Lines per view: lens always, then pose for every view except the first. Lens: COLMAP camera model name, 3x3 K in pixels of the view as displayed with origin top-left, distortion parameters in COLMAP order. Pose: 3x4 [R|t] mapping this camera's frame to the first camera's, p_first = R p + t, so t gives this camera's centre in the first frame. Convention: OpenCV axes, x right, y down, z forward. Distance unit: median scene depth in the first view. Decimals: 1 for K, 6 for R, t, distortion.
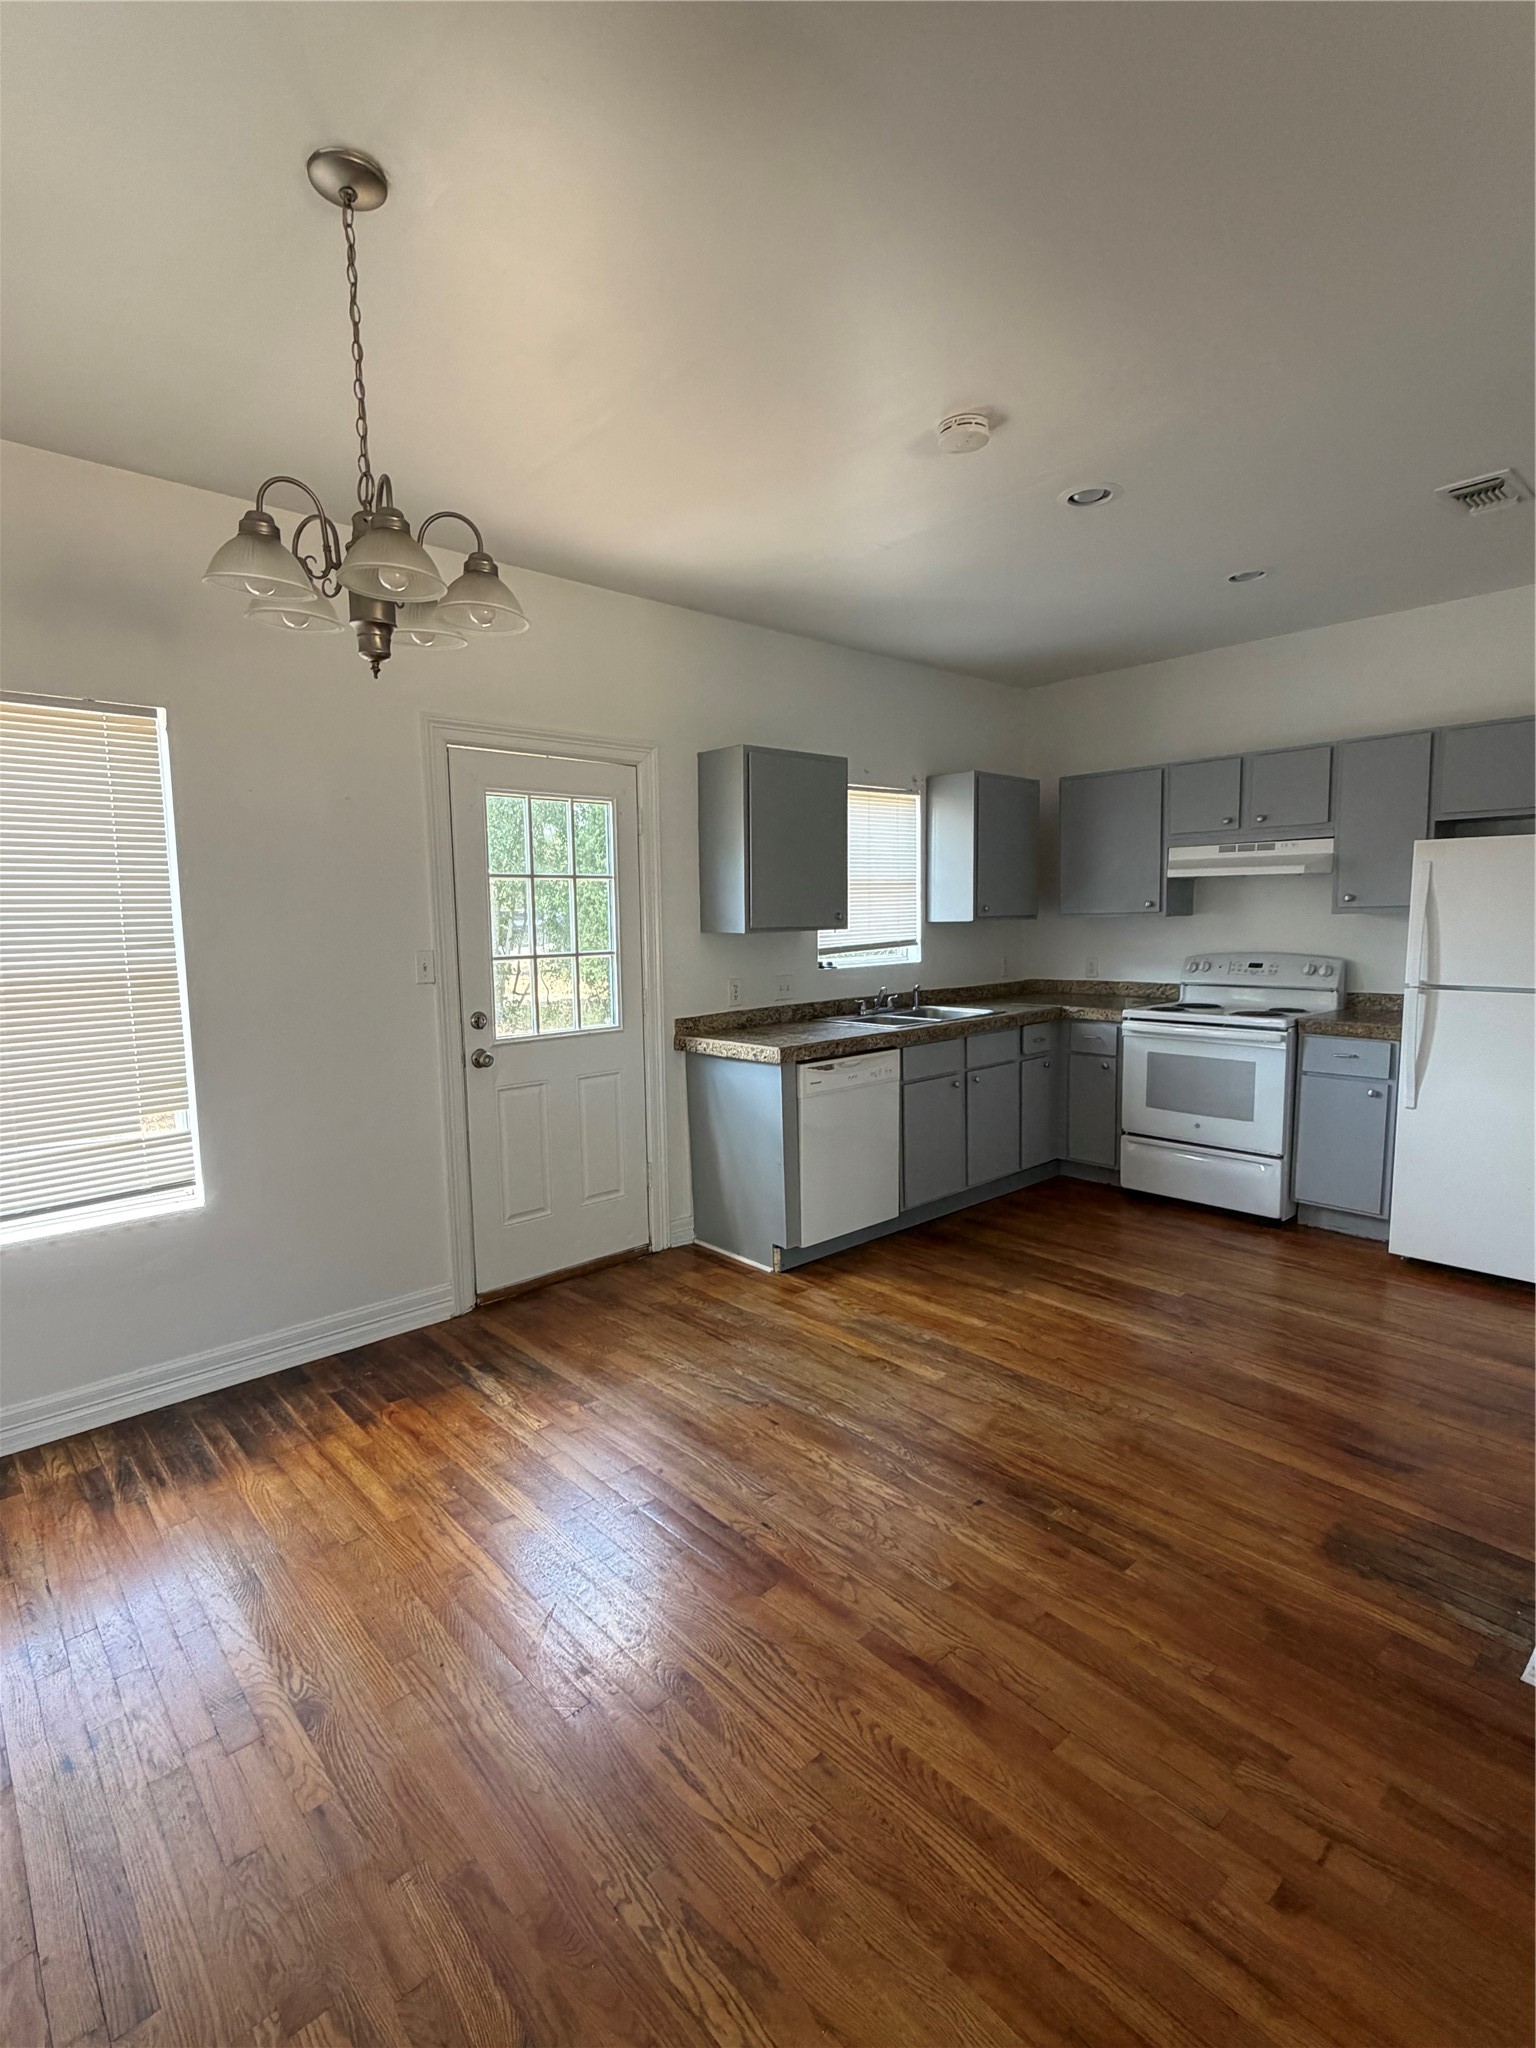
lens RADIAL K [[982.1, 0, 765.7], [0, 982.1, 1019.9], [0, 0, 1]] dist [-0.000202, -0.000477]
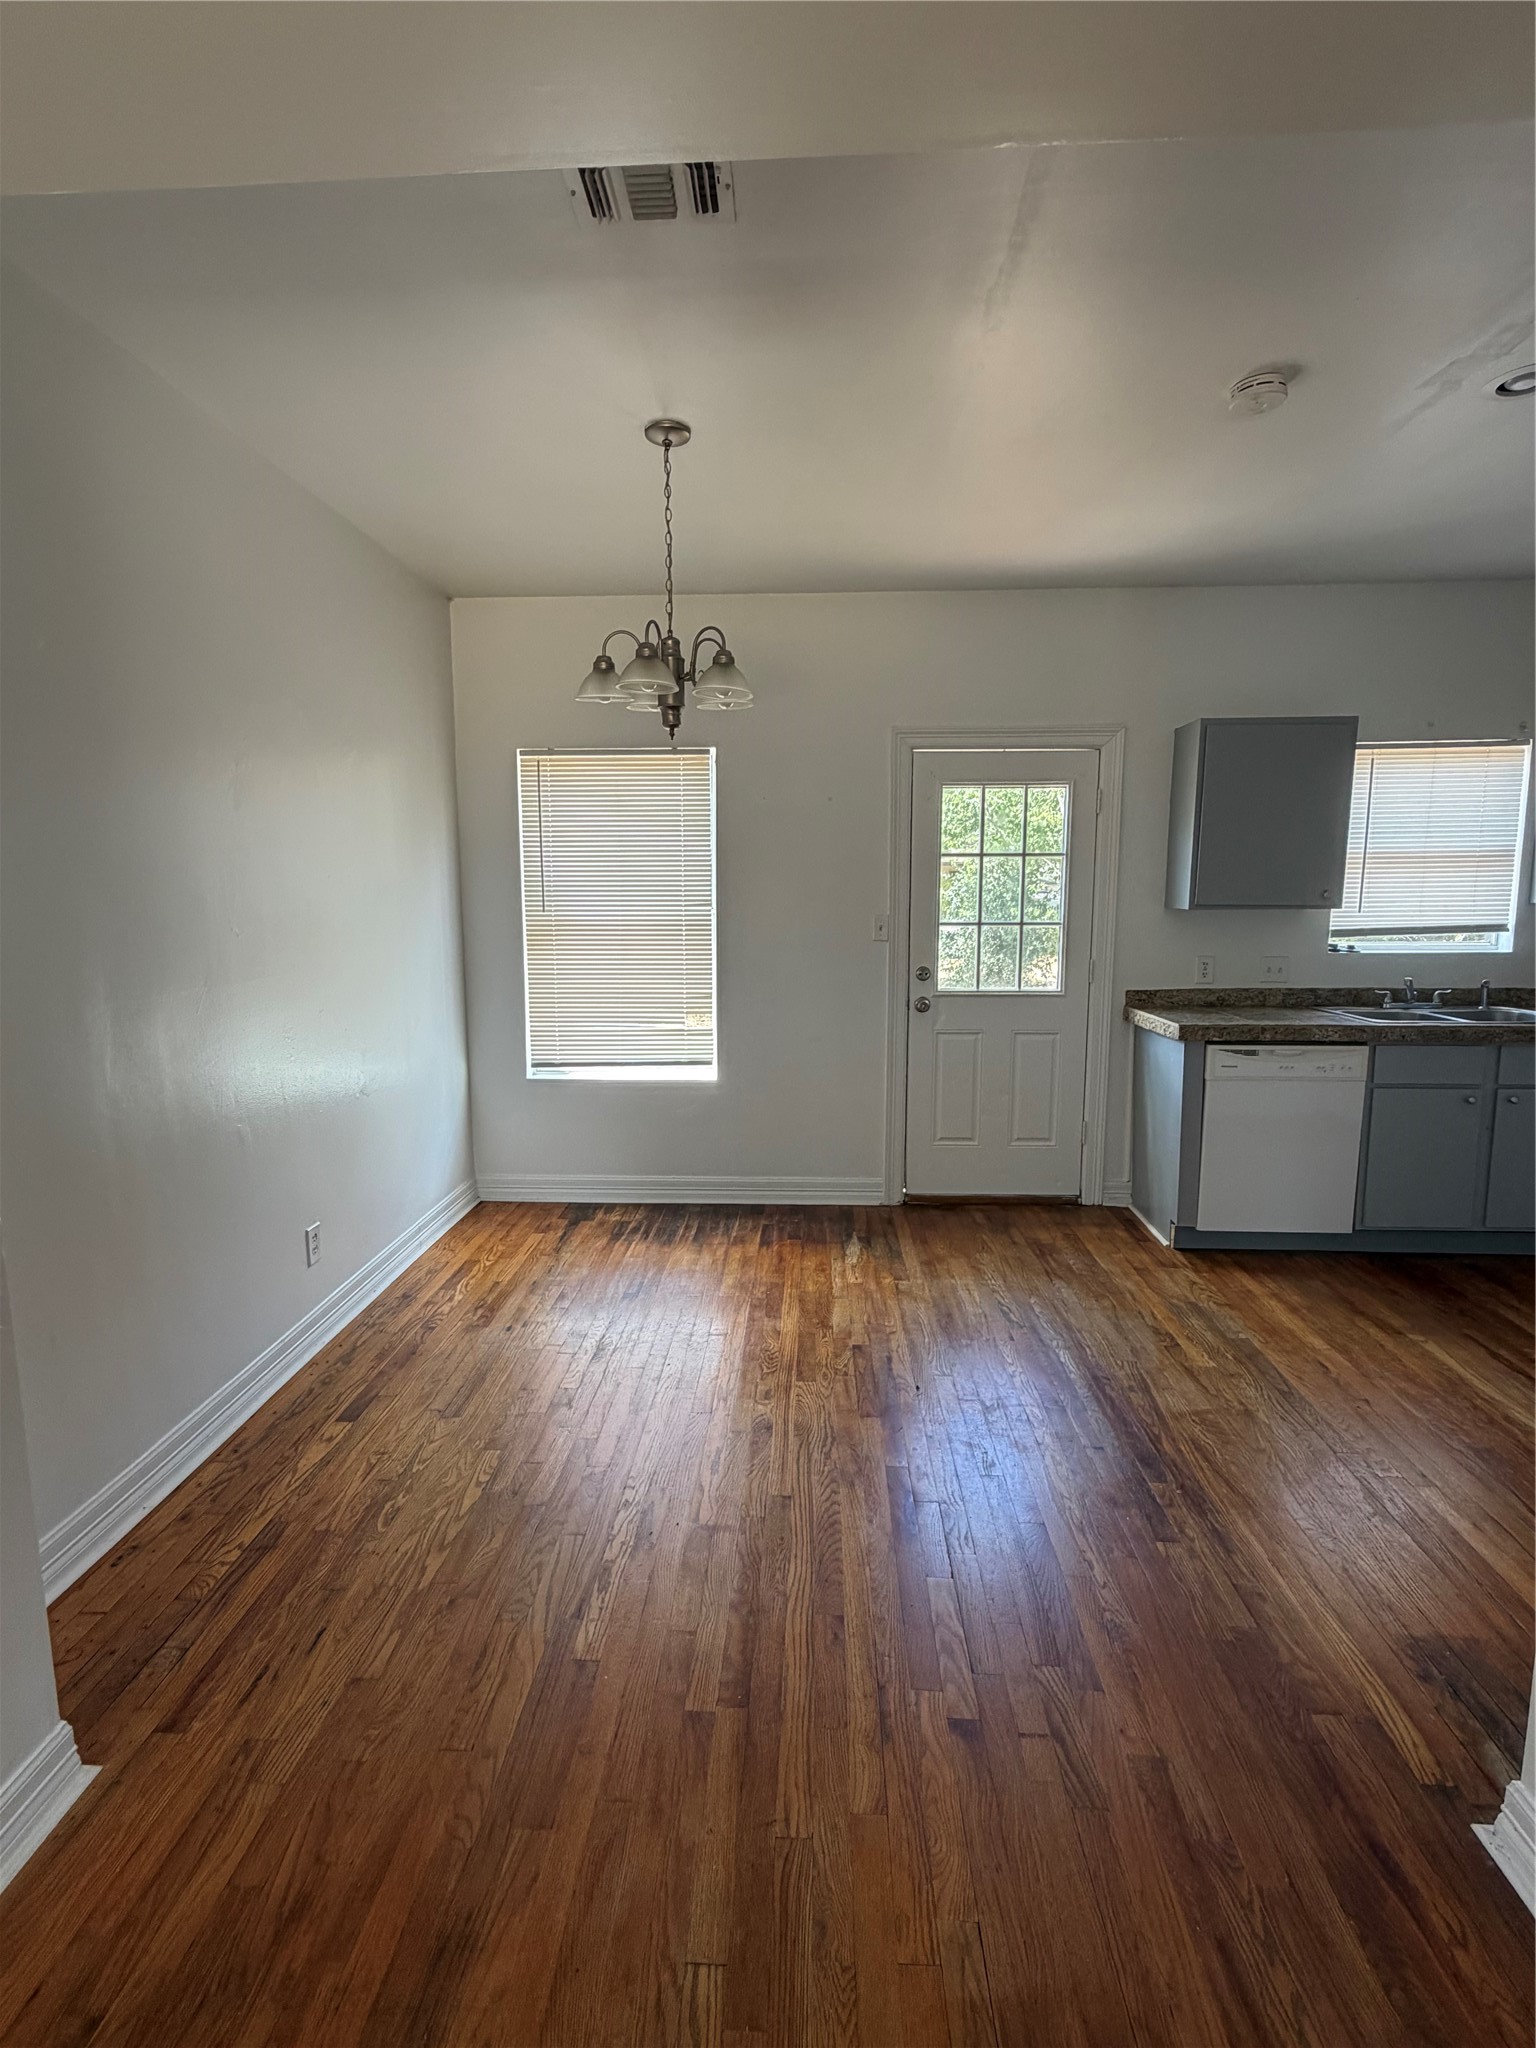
lens RADIAL K [[982.1, 0, 765.5], [0, 982.1, 1023.5], [0, 0, 1]] dist [-0.000202, -0.000477]
pose [[0.707539, 0.111588, -0.697809, 0.422687], [-0.085900, 0.993713, 0.071808, -0.008598], [0.701434, 0.009135, 0.712676, -0.012873]]
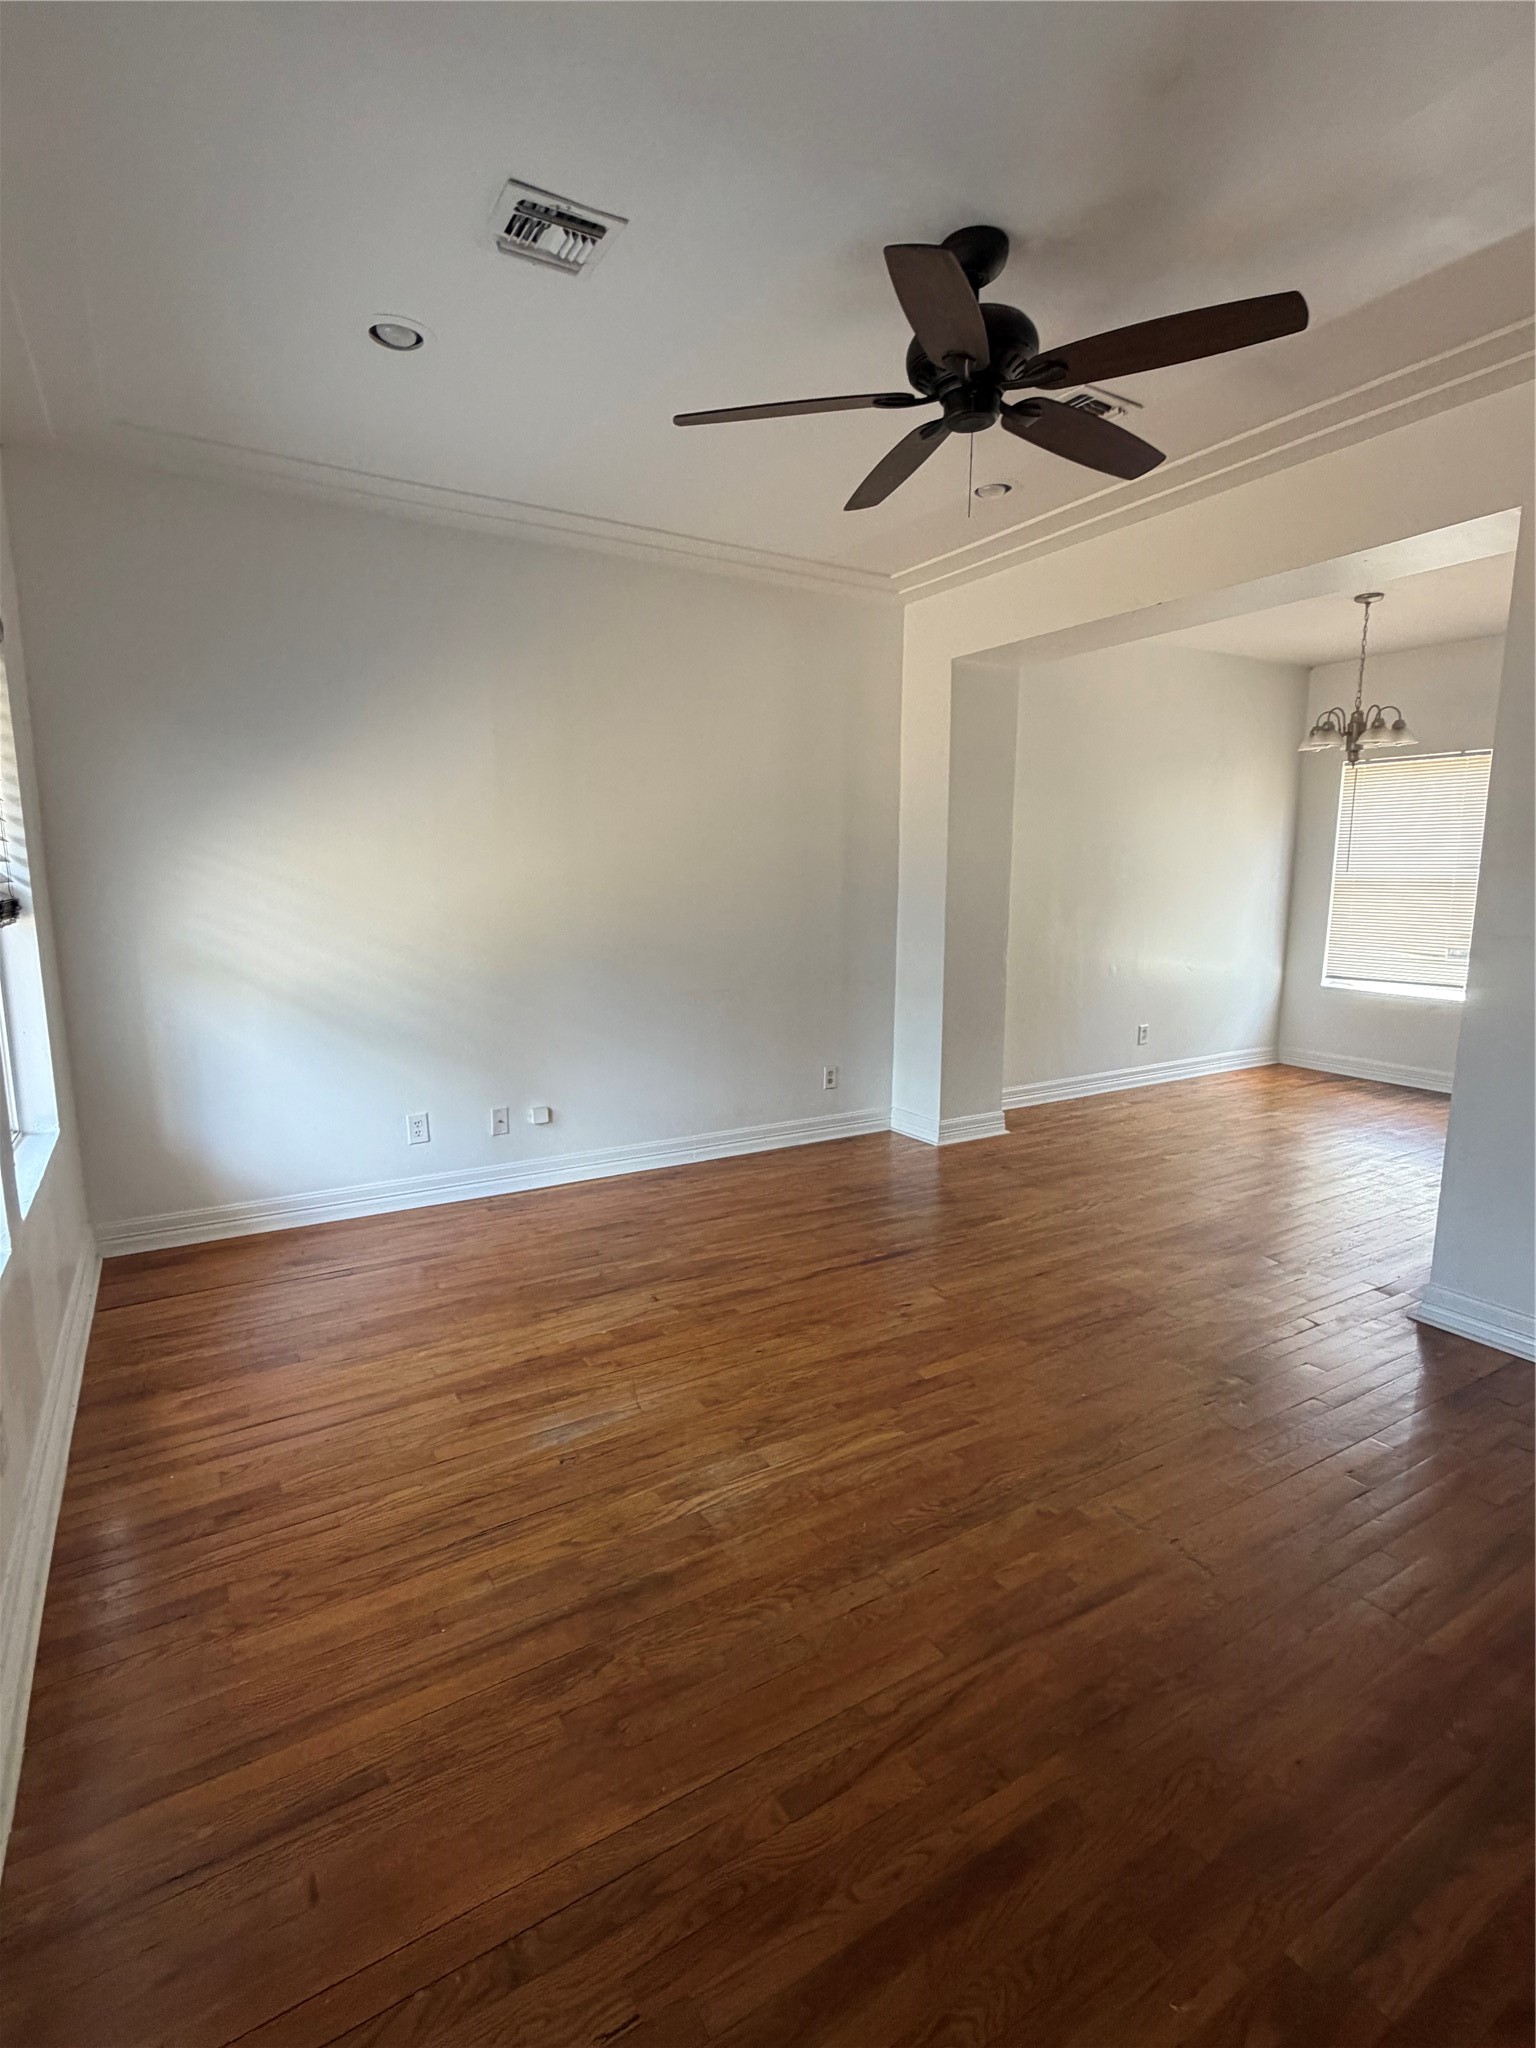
lens RADIAL K [[982.1, 0, 772.2], [0, 982.1, 1020.2], [0, 0, 1]] dist [-0.000202, -0.000477]
pose [[-0.191977, 0.170887, -0.966407, 1.328563], [-0.104196, 0.975609, 0.193212, -0.008594], [0.975853, 0.137788, -0.169488, -0.021089]]
